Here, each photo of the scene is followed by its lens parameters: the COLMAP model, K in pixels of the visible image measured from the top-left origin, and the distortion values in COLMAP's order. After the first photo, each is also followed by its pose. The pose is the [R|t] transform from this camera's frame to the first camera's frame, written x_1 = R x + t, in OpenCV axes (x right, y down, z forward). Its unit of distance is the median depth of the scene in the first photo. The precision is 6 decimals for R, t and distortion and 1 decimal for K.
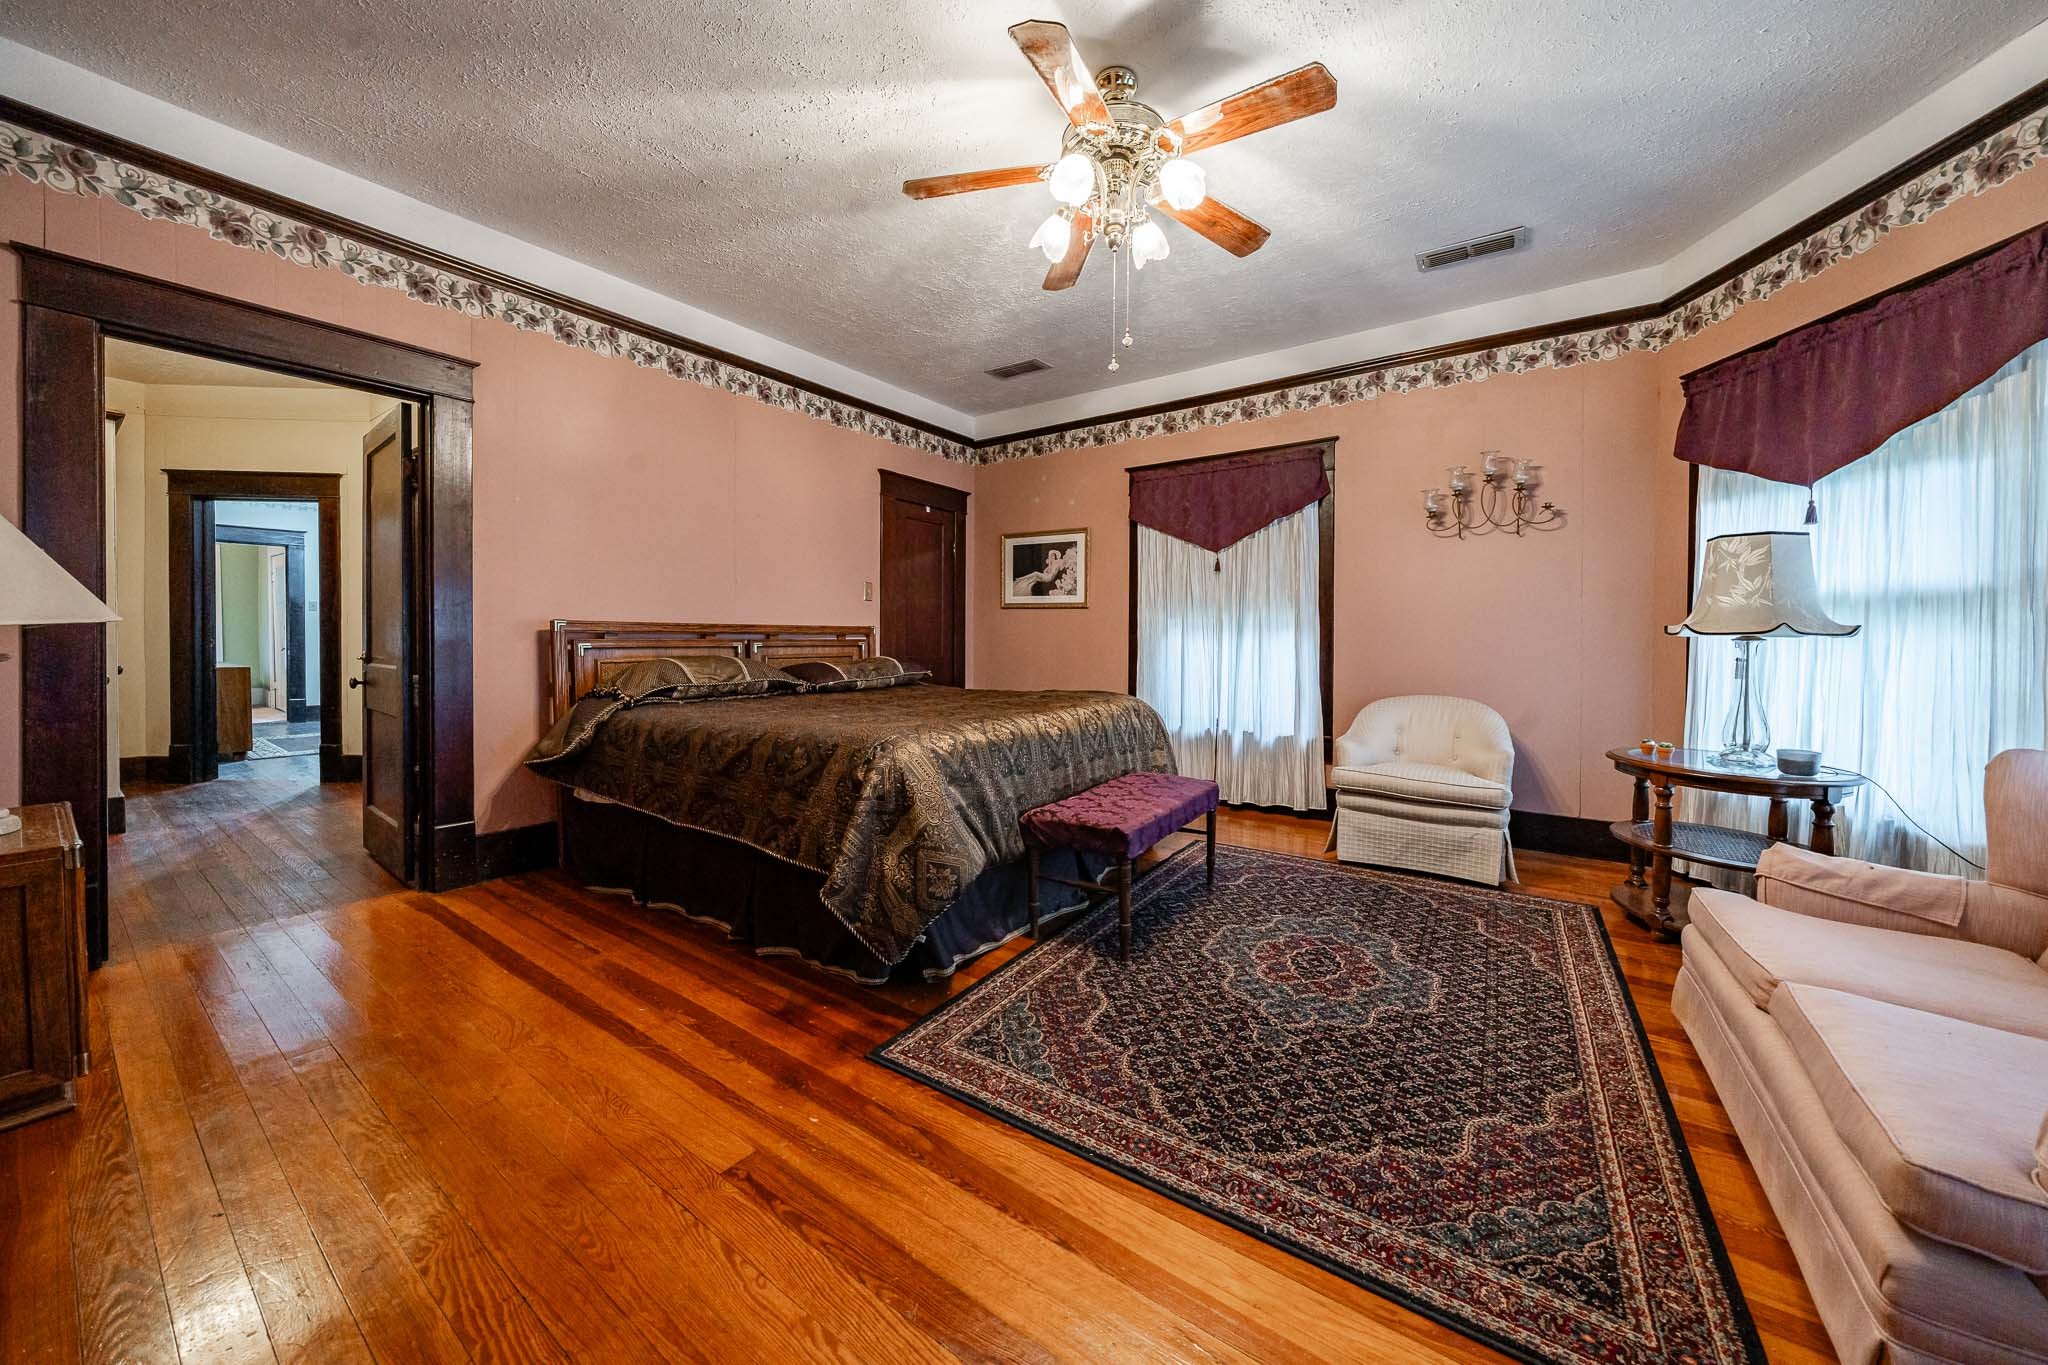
lens RADIAL K [[701.3, 0, 1013.6], [0, 701.3, 648.6], [0, 0, 1]] dist [-0.003011, 0.000026]
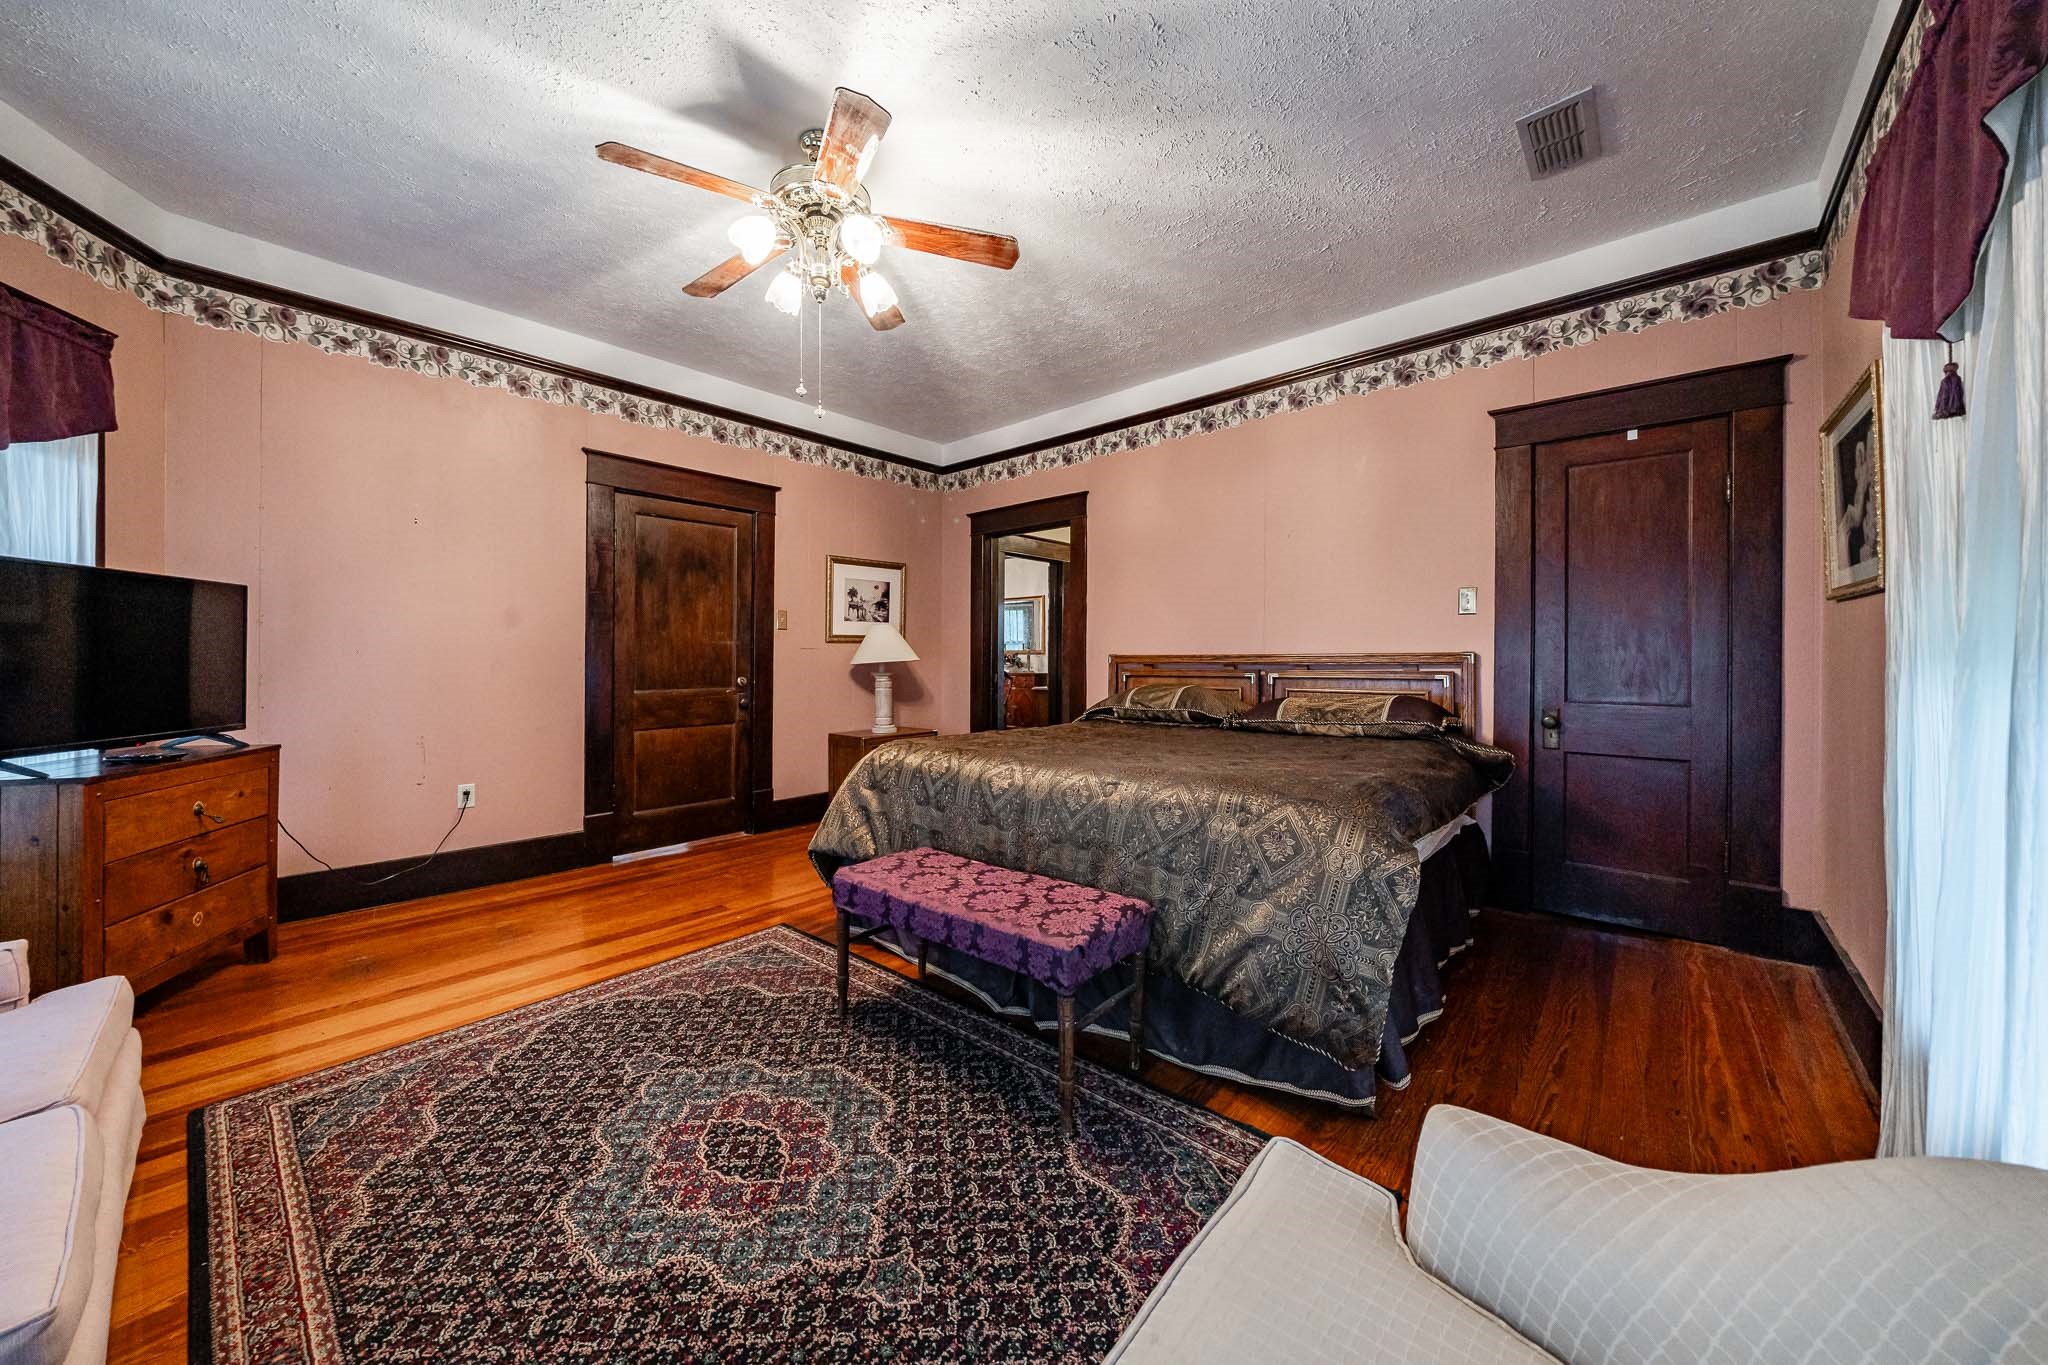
lens RADIAL K [[728.3, 0, 1018.0], [0, 728.3, 656.7], [0, 0, 1]] dist [-0.007273, 0.002327]
pose [[-0.107647, -0.006264, -0.994169, 1.101080], [-0.015872, 0.999864, -0.004581, -0.036817], [0.994062, 0.015287, -0.107732, 1.320725]]
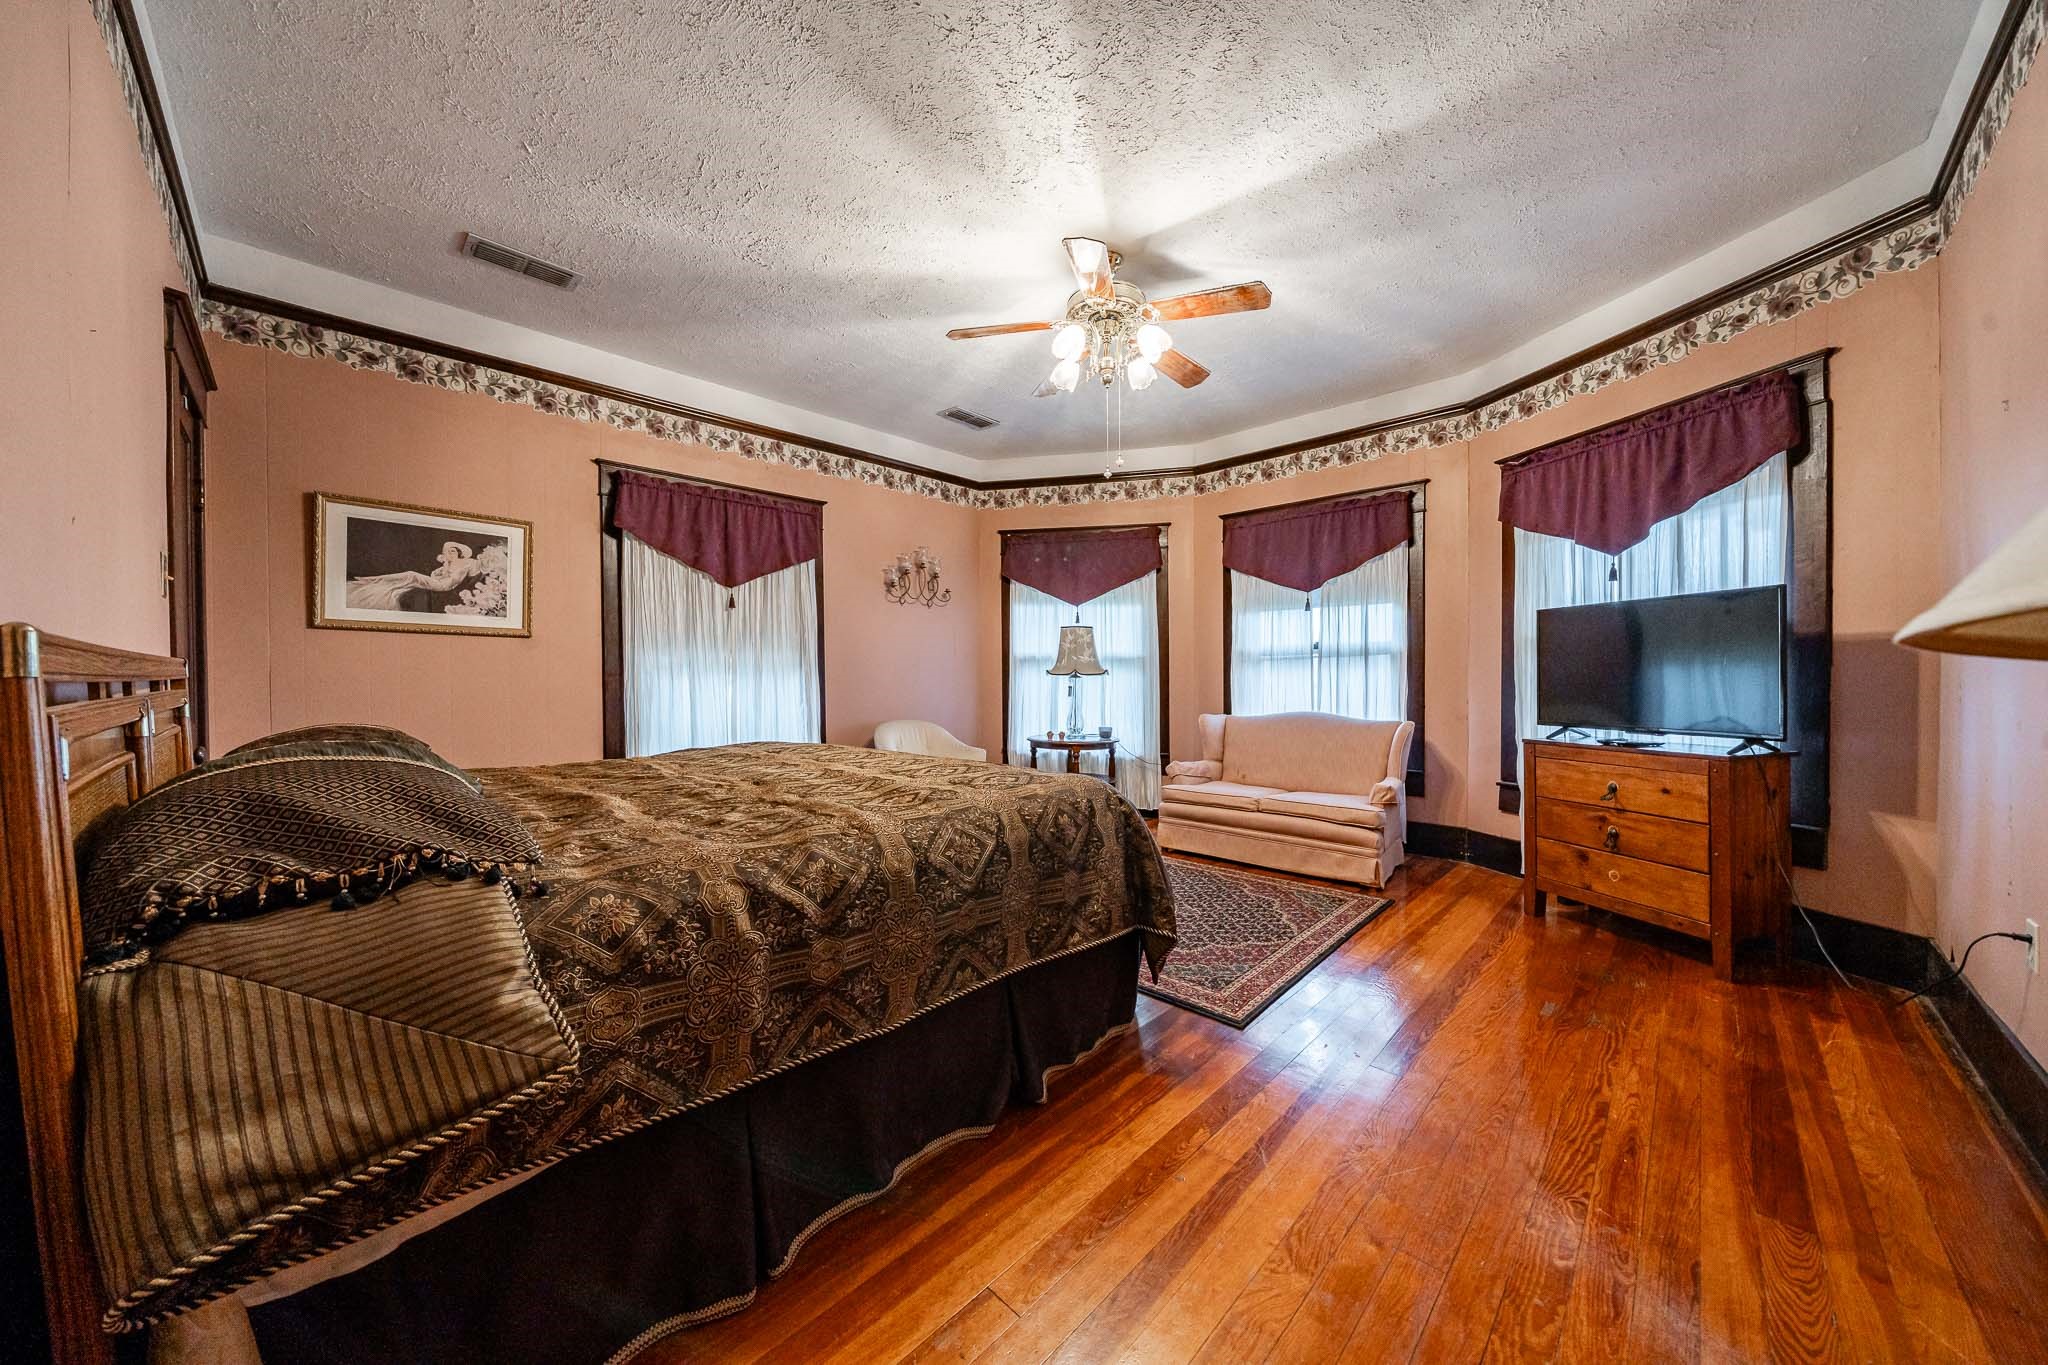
lens RADIAL K [[703.3, 0, 1024.0], [0, 703.3, 682.5], [0, 0, 1]] dist [-0.009757, 0.000000]
pose [[0.156322, -0.014249, 0.987603, -1.112997], [0.018503, 0.999763, 0.011496, -0.026064], [-0.987533, 0.016476, 0.156549, 0.896387]]
